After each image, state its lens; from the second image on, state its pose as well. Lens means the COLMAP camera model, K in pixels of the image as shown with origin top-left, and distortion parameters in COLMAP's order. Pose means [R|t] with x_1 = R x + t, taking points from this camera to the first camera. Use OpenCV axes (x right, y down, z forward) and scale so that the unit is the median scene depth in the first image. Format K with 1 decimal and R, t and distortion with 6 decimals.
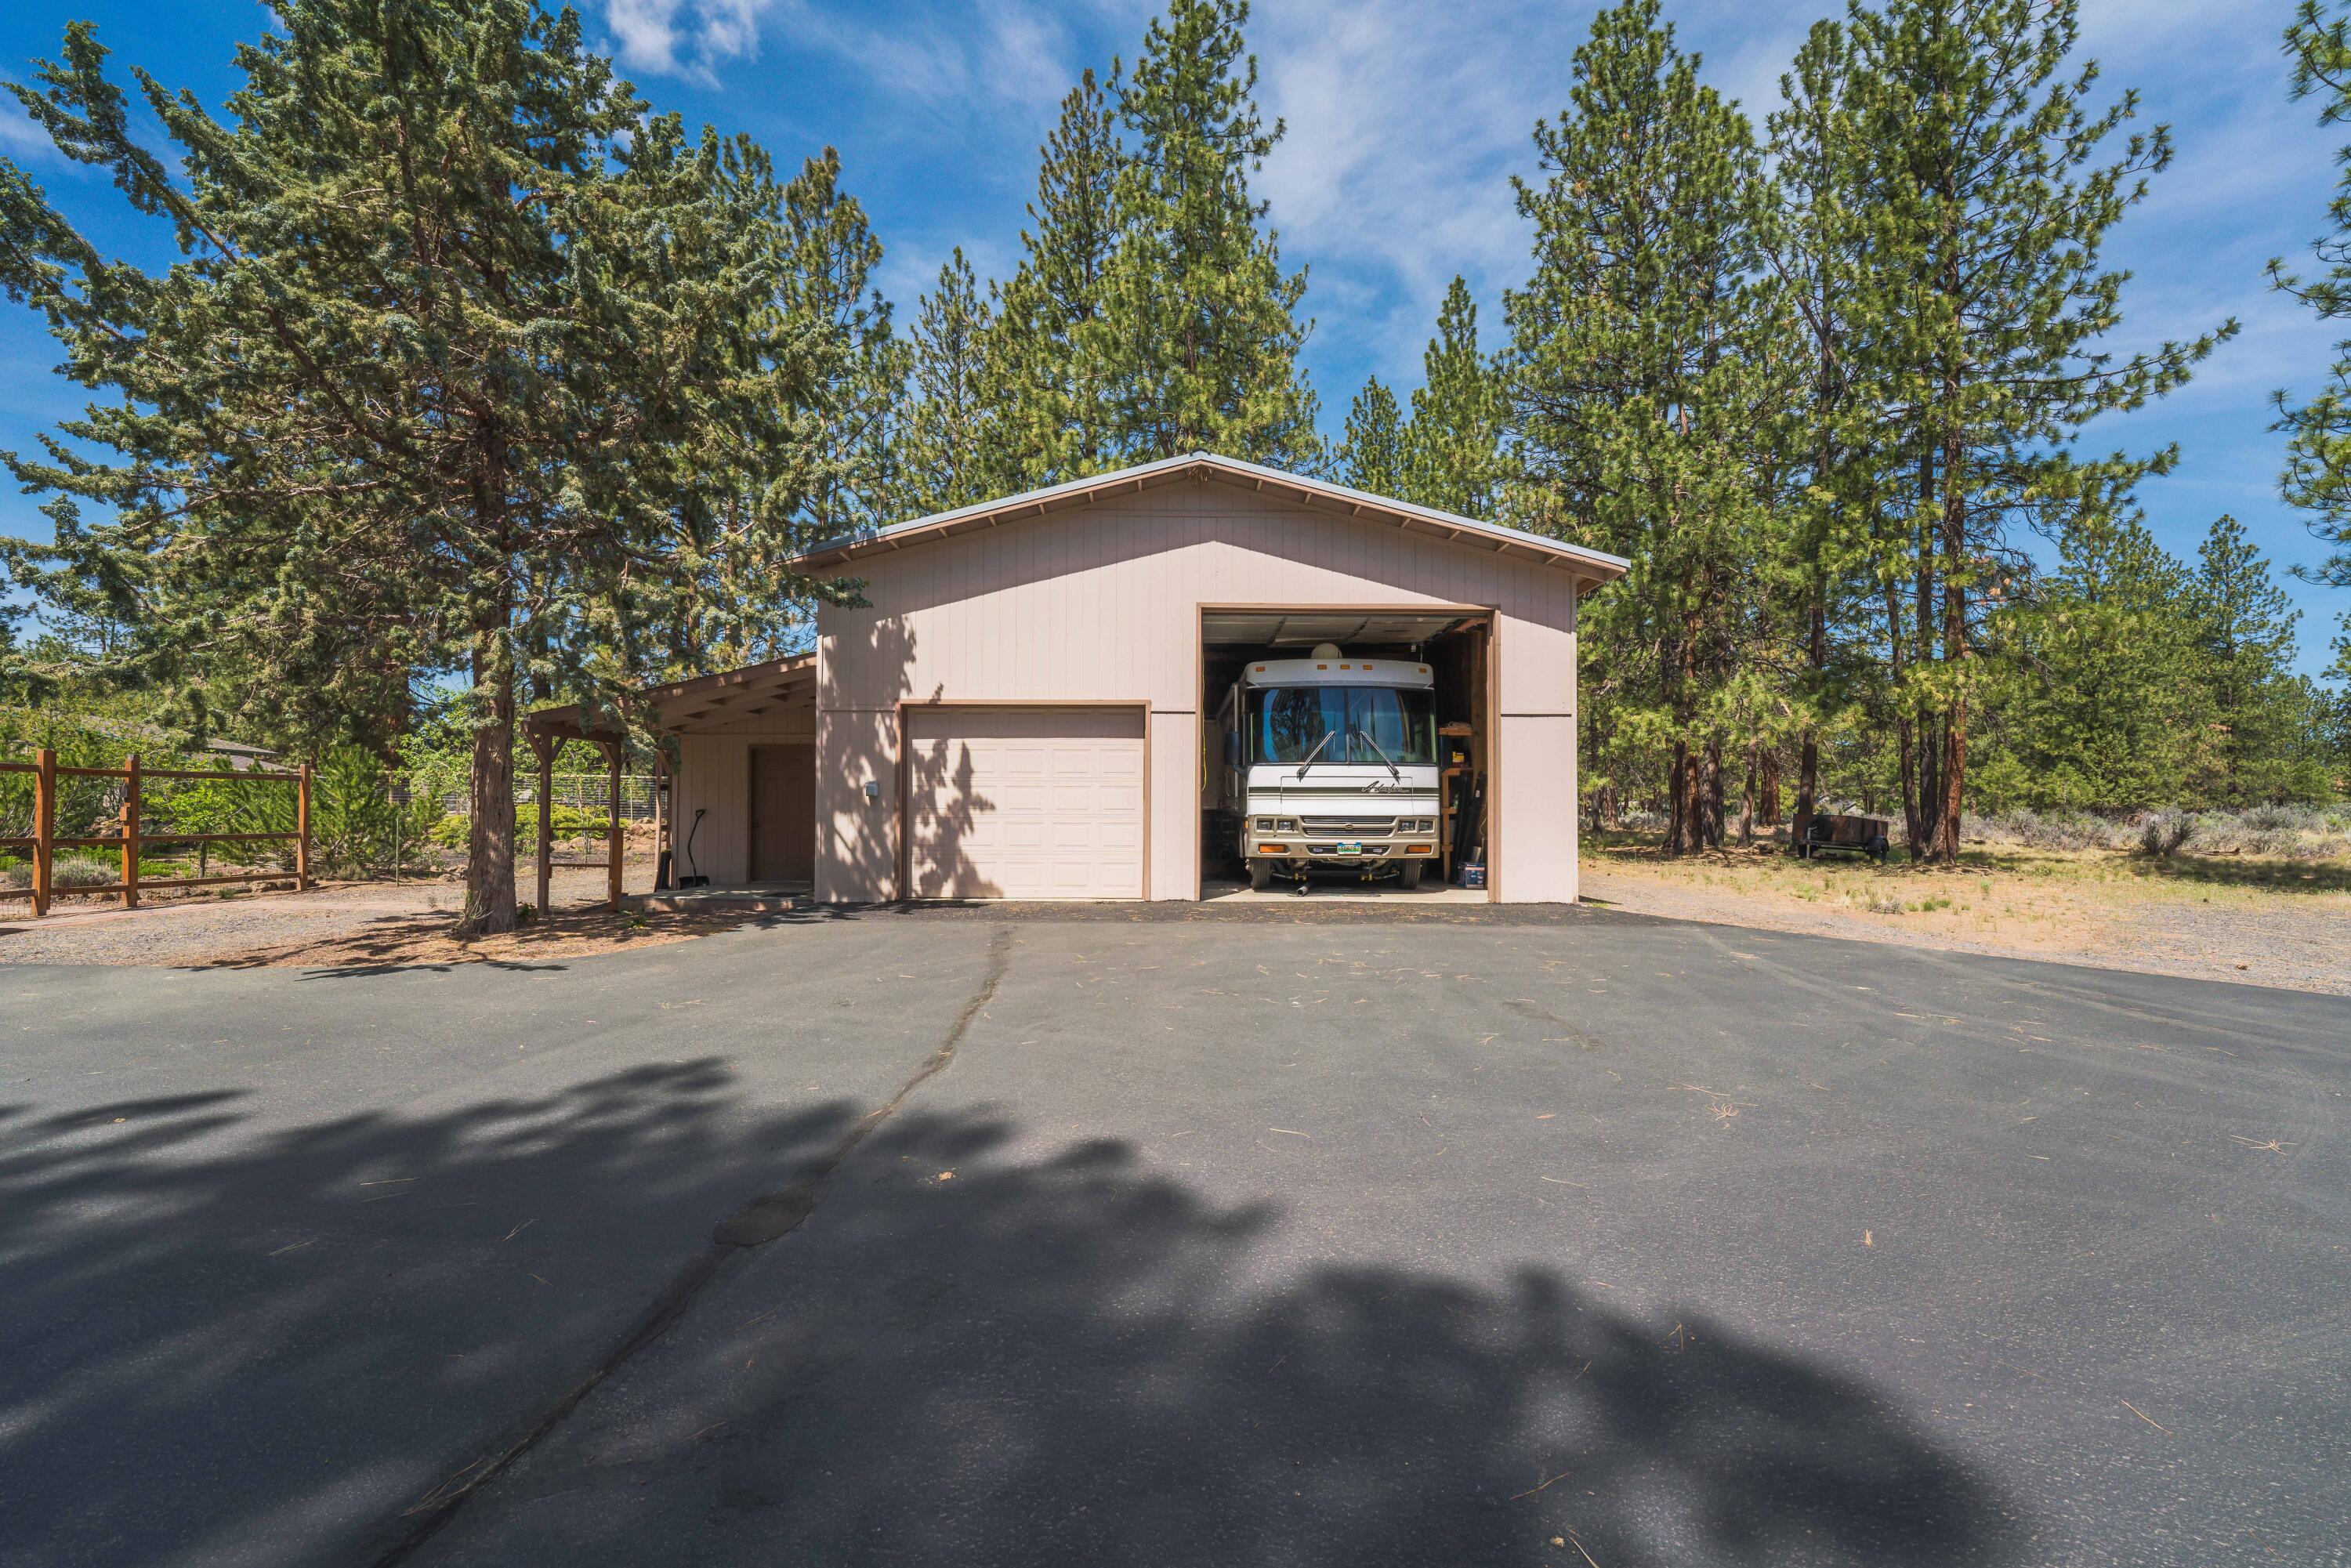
lens RADIAL K [[963.3, 0, 1169.6], [0, 963.3, 802.9], [0, 0, 1]] dist [-0.031395, 0.004644]
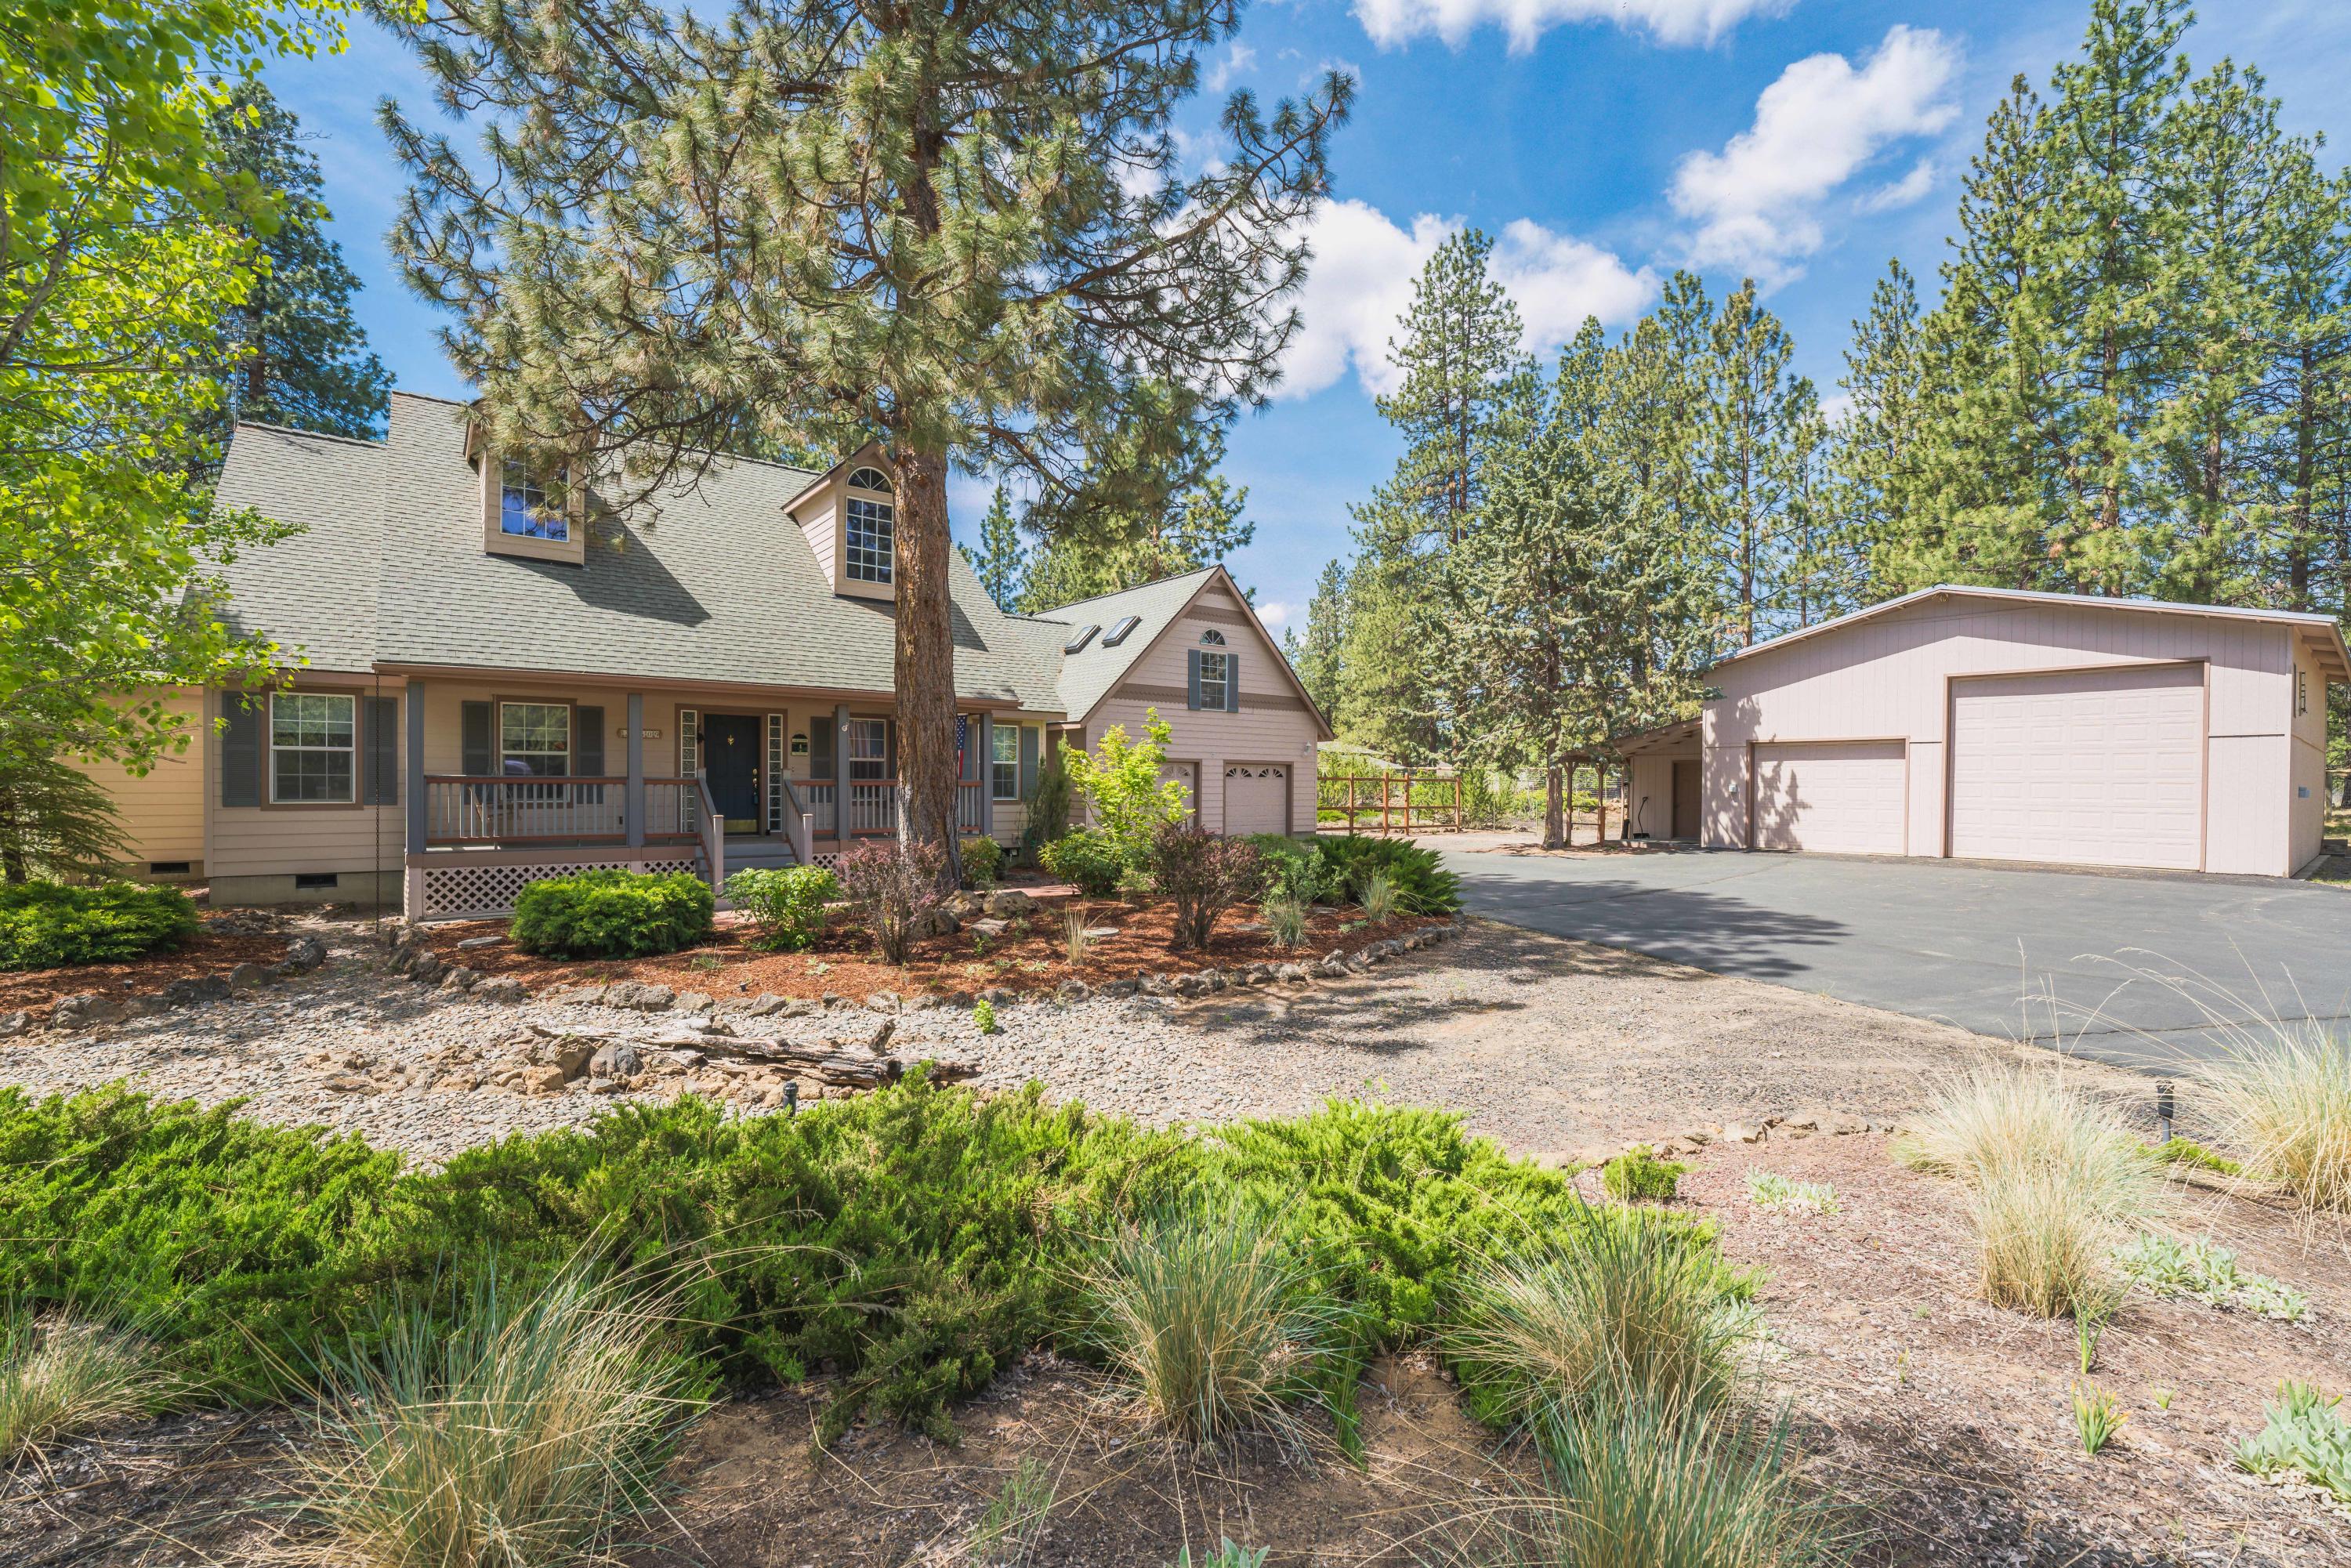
lens RADIAL K [[974.4, 0, 1172.5], [0, 974.4, 791.5], [0, 0, 1]] dist [-0.018390, 0.000613]
pose [[0.602197, 0.006560, -0.798320, 0.327295], [0.001625, 0.999954, 0.009443, -0.016921], [0.798346, -0.006983, 0.602159, -0.616271]]
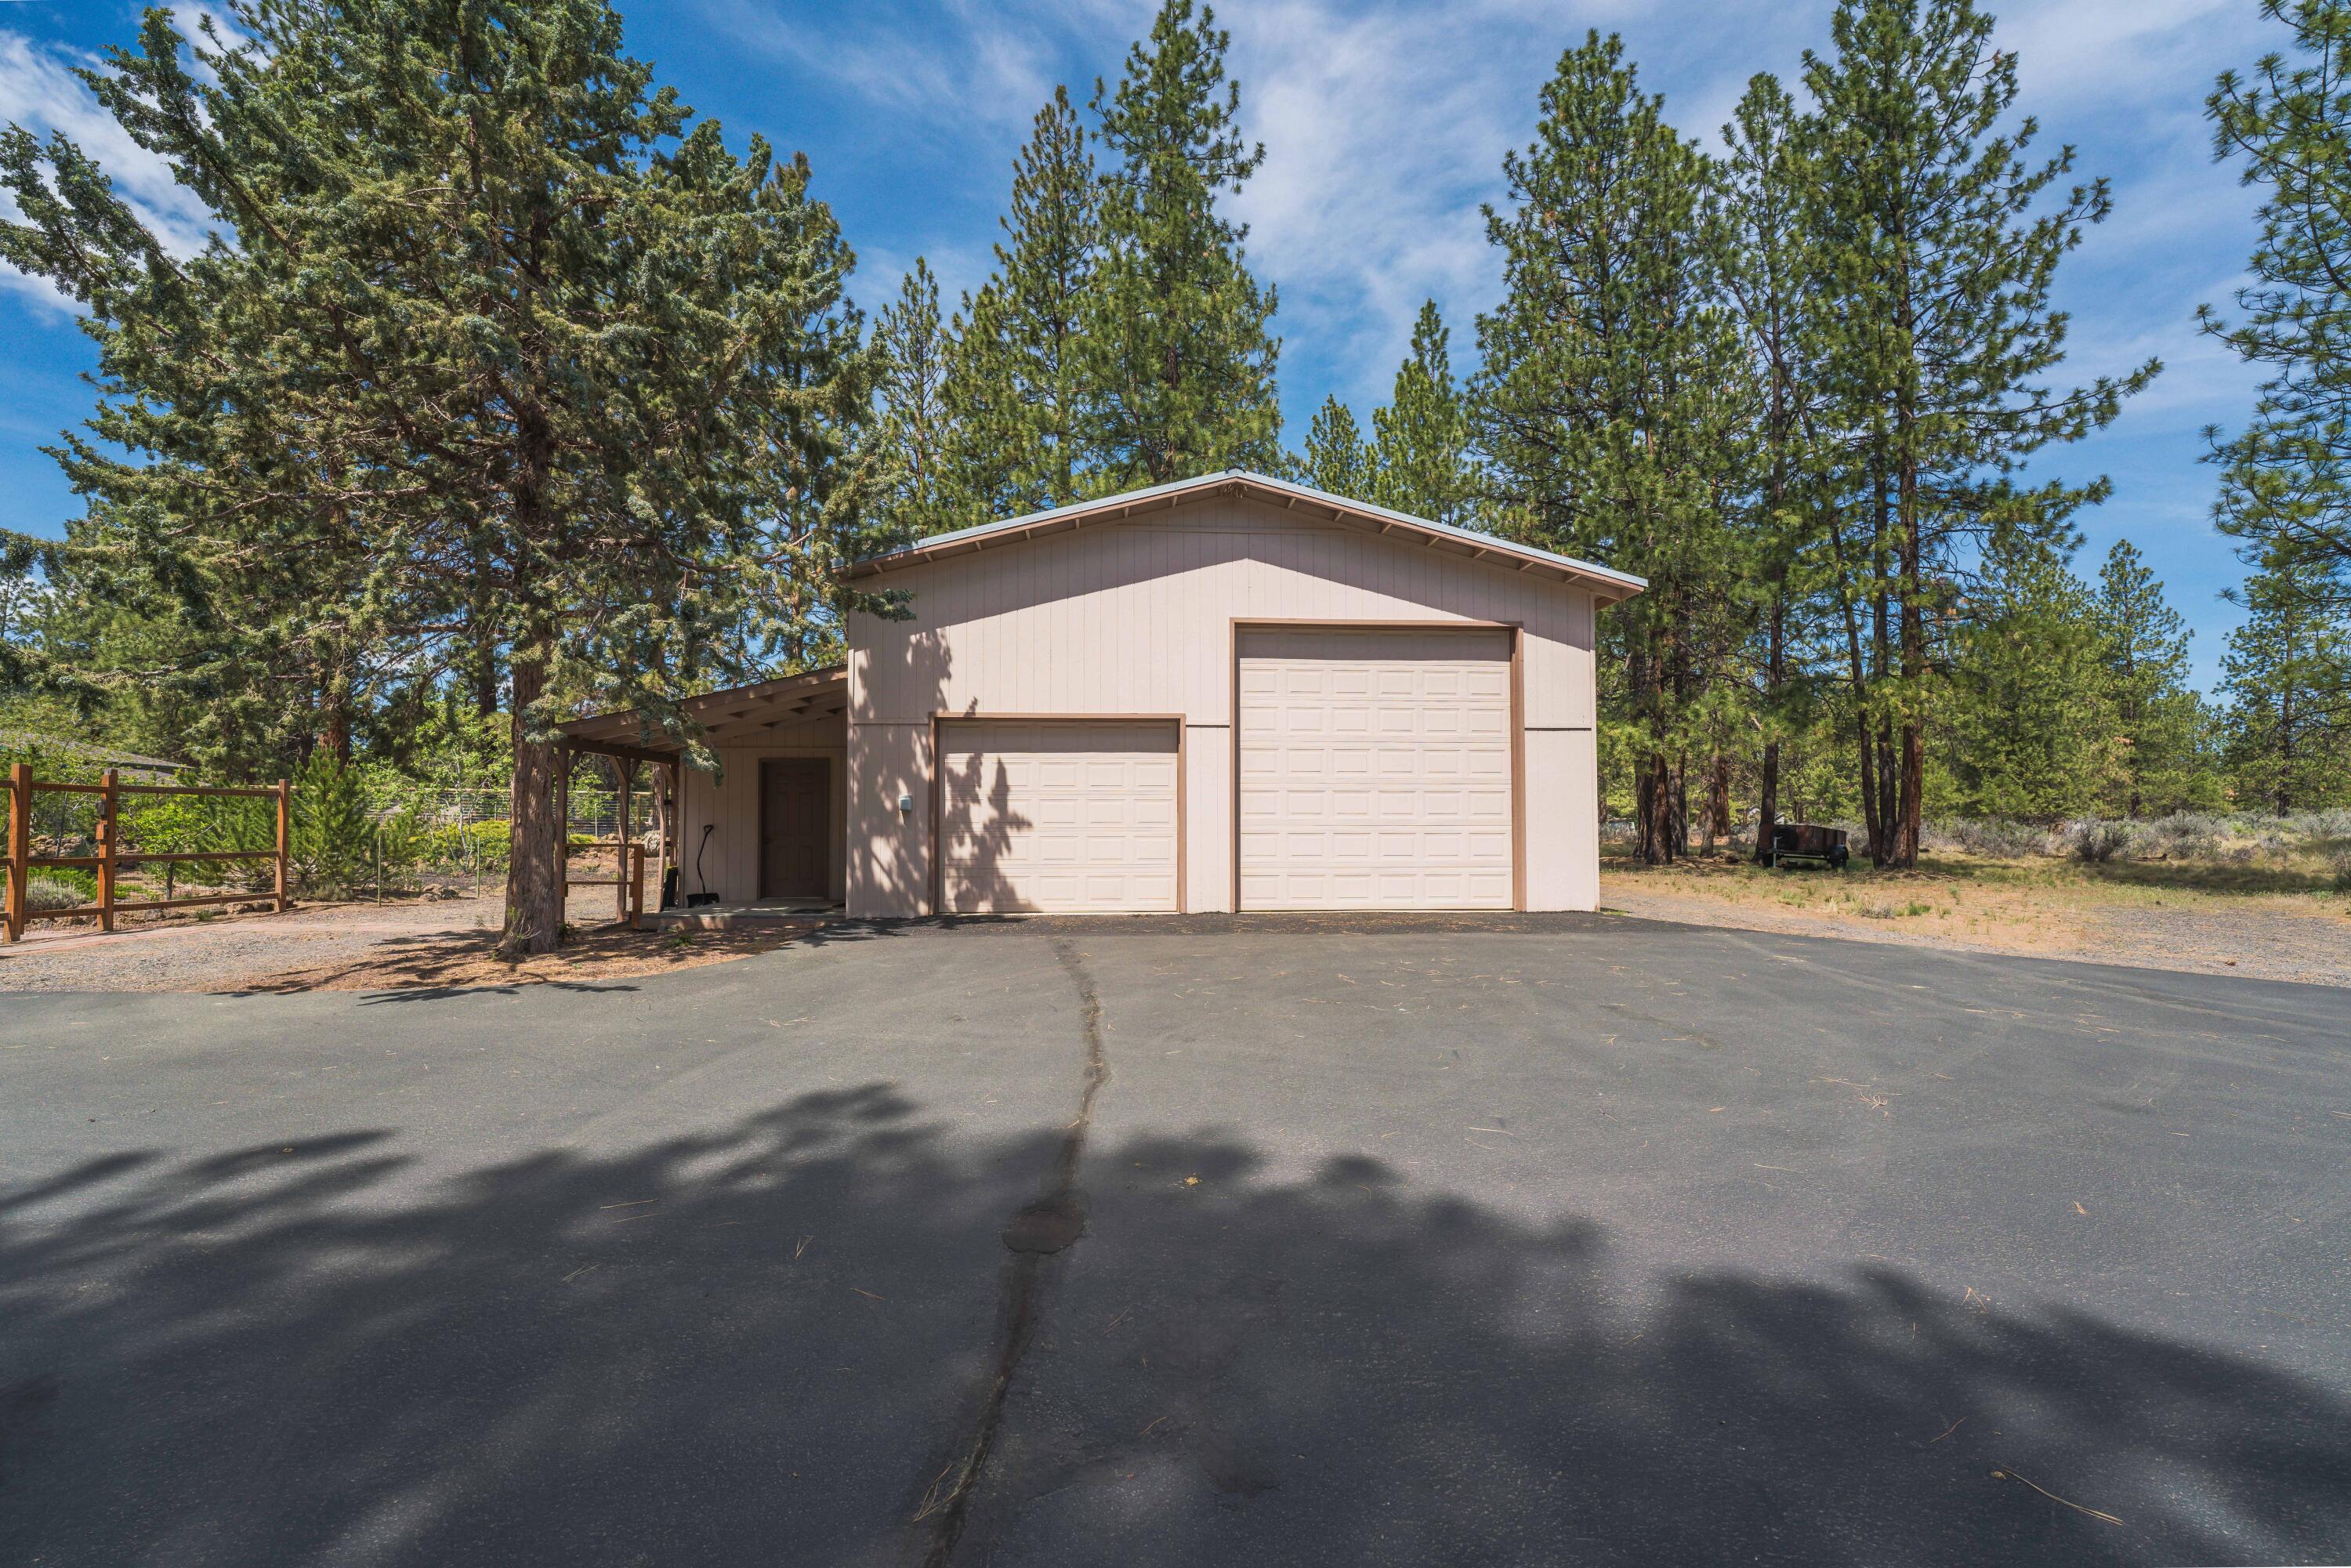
lens RADIAL K [[970.9, 0, 1165.2], [0, 970.9, 799.9], [0, 0, 1]] dist [-0.031801, 0.004831]
pose [[0.998341, -0.003663, 0.057464, -0.062568], [0.004679, 0.999835, -0.017566, 0.000587], [-0.057391, 0.017805, 0.998193, -0.005645]]
